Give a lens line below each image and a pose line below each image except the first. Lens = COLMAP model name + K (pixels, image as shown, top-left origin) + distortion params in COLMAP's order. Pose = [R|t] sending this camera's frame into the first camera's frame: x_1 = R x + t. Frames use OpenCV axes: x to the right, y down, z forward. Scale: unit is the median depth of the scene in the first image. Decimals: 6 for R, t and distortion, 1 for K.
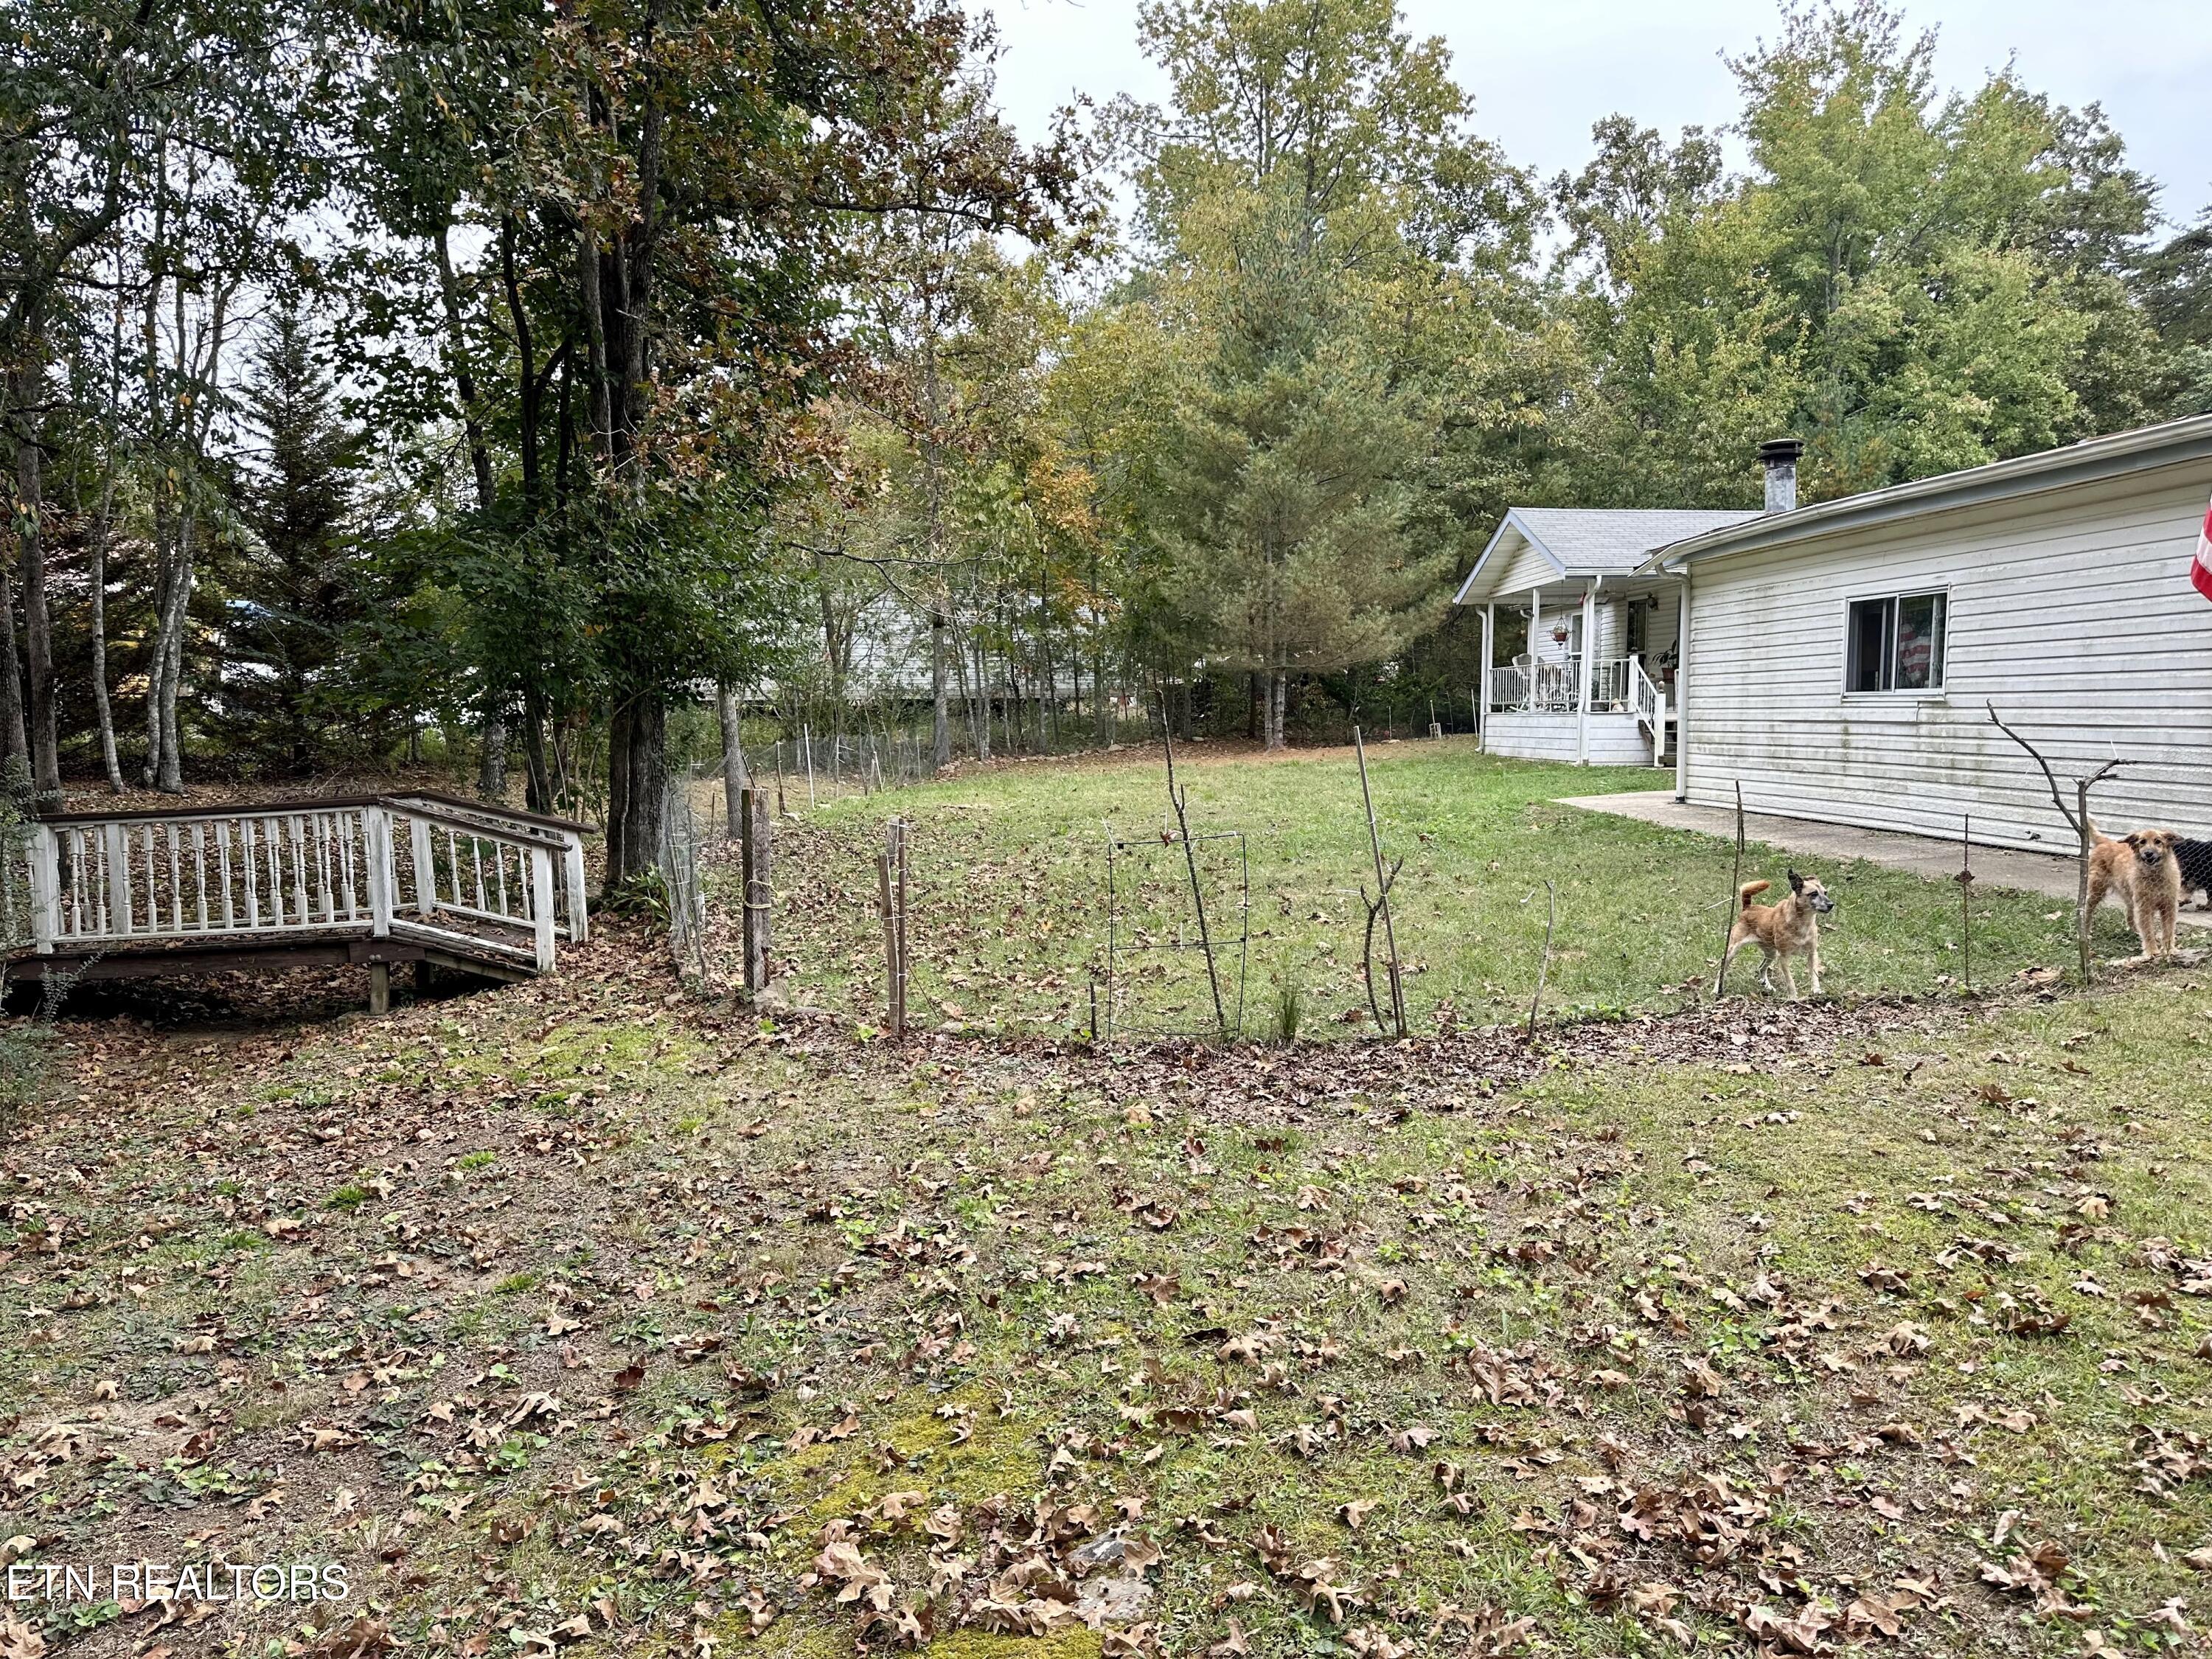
lens RADIAL K [[1556.1, 0, 1106.3], [0, 1556.1, 835.5], [0, 0, 1]] dist [-0.068980, 0.073706]
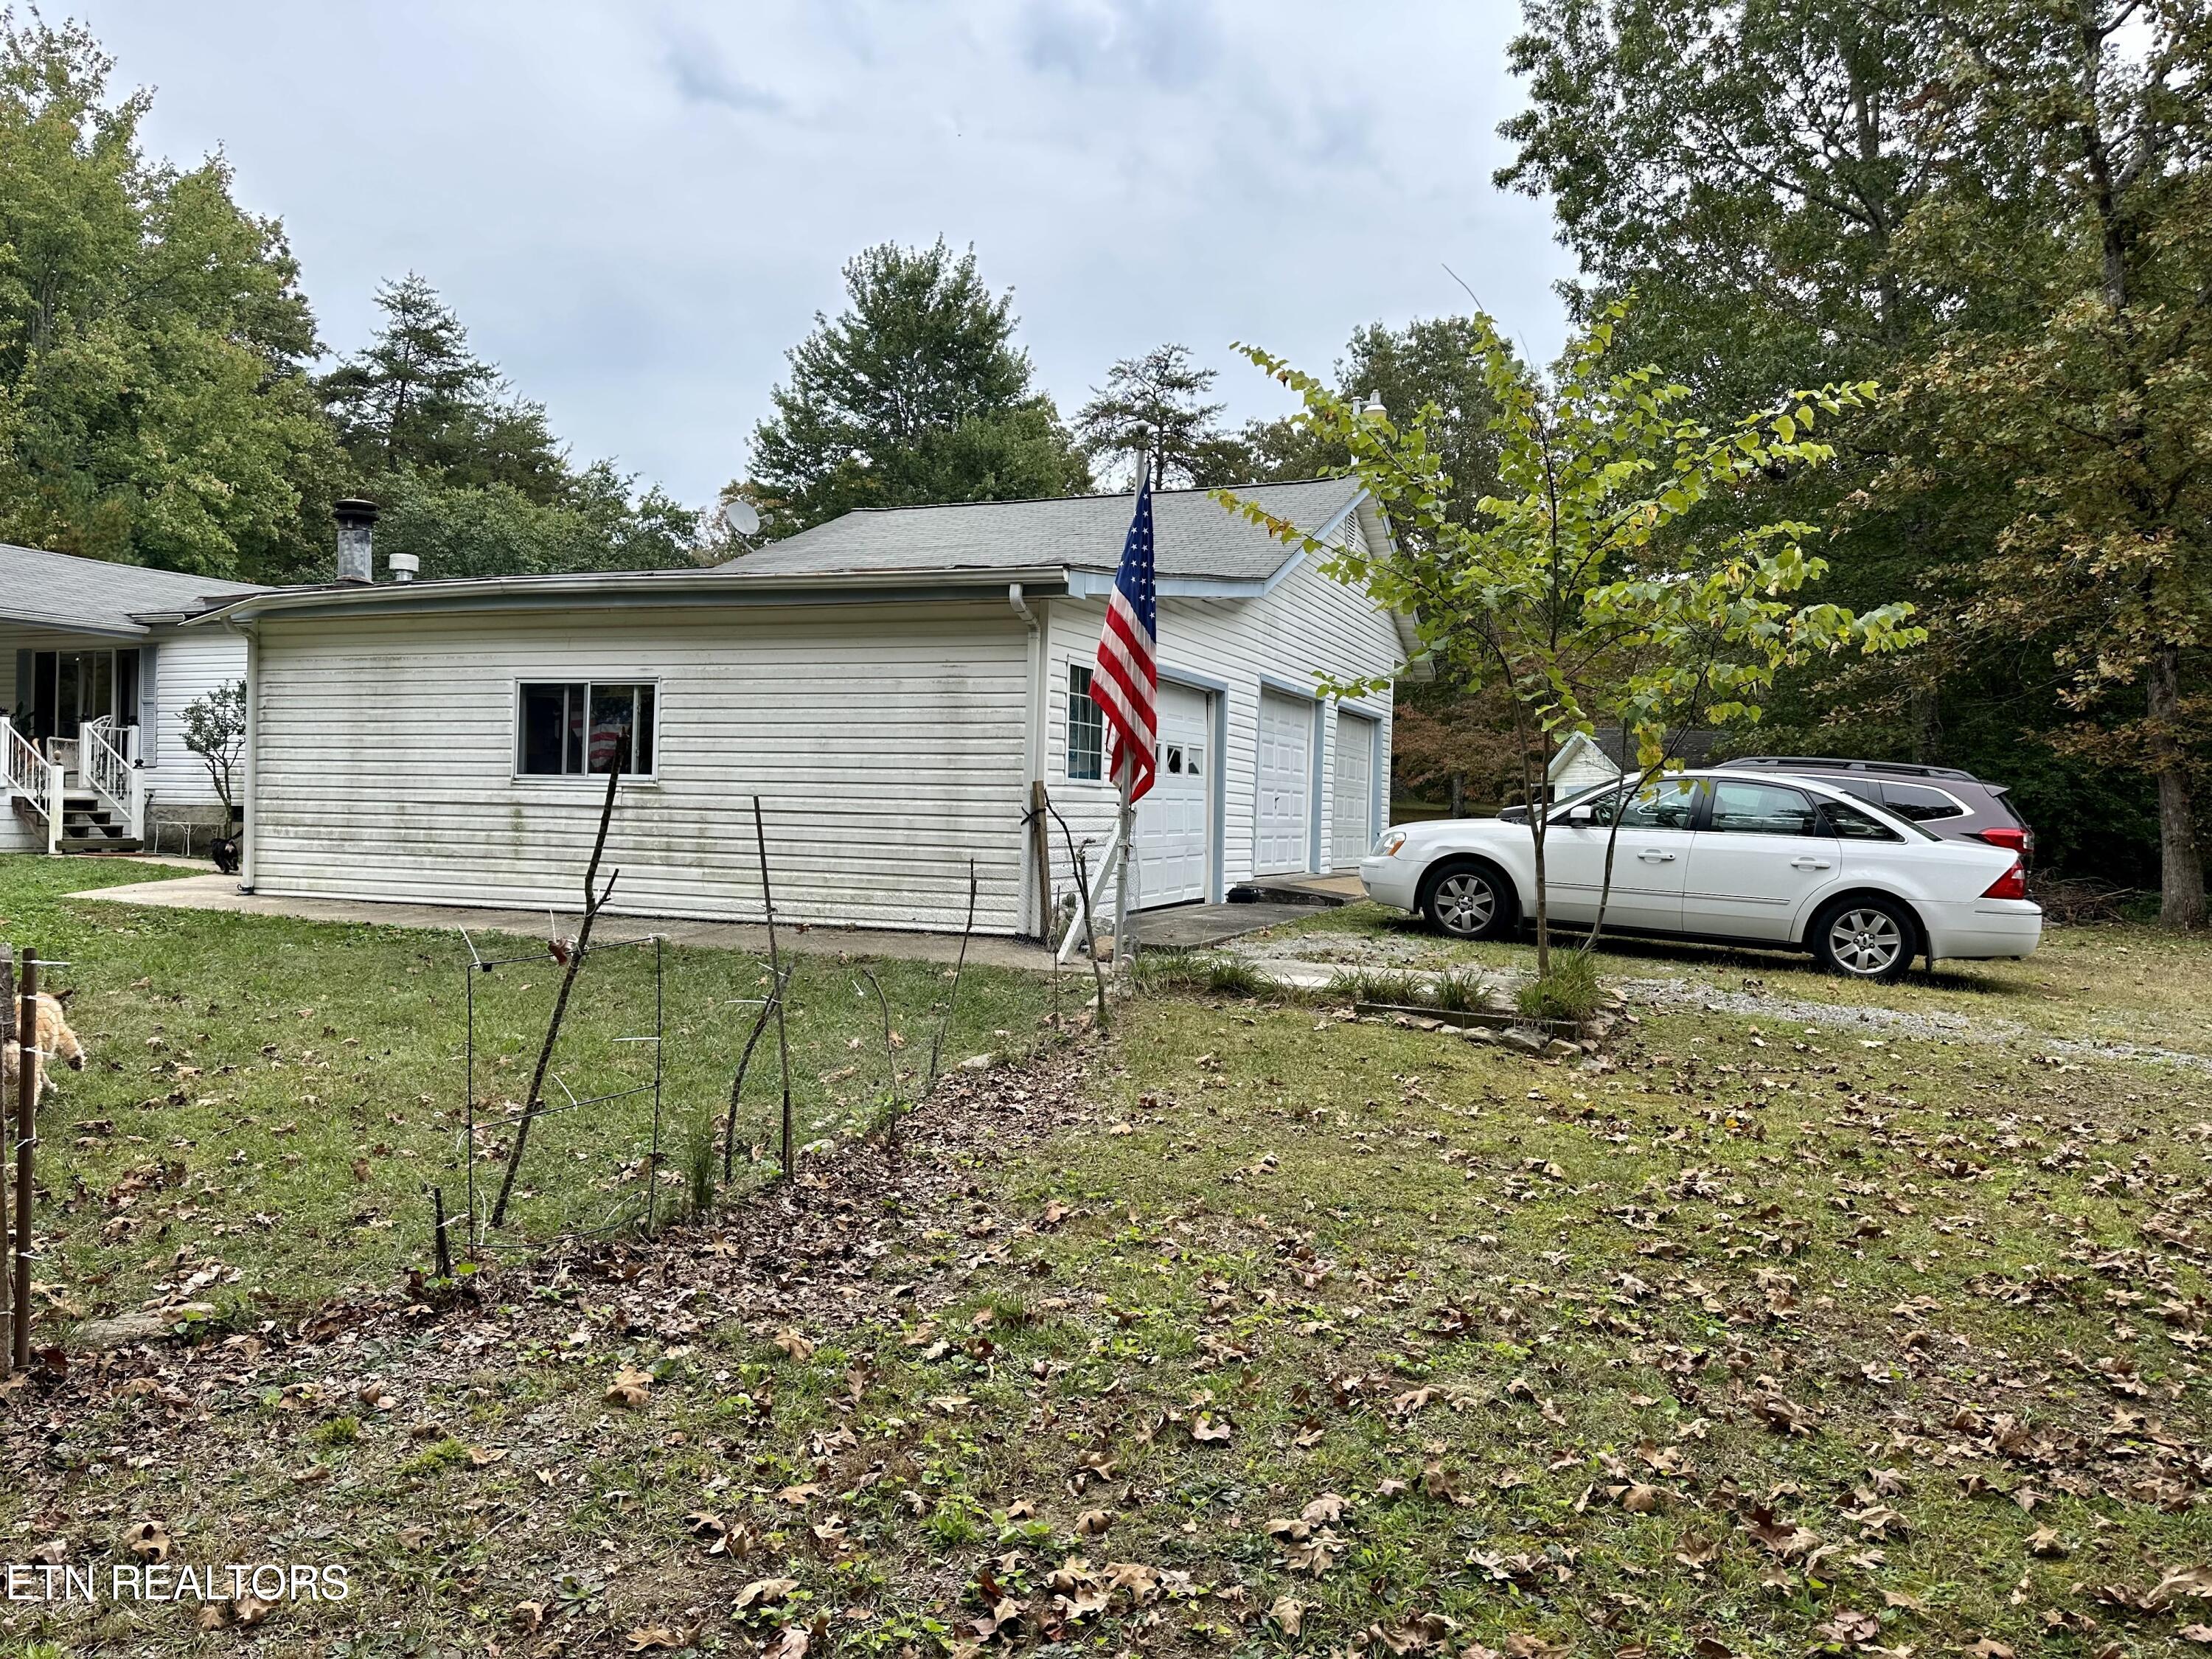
lens RADIAL K [[1542.9, 0, 1102.5], [0, 1542.9, 820.3], [0, 0, 1]] dist [0.056649, -0.072686]
pose [[0.440406, 0.017701, 0.897624, -0.247777], [0.044195, 0.998166, -0.041367, -0.005889], [-0.896710, 0.057889, 0.438816, 0.226866]]
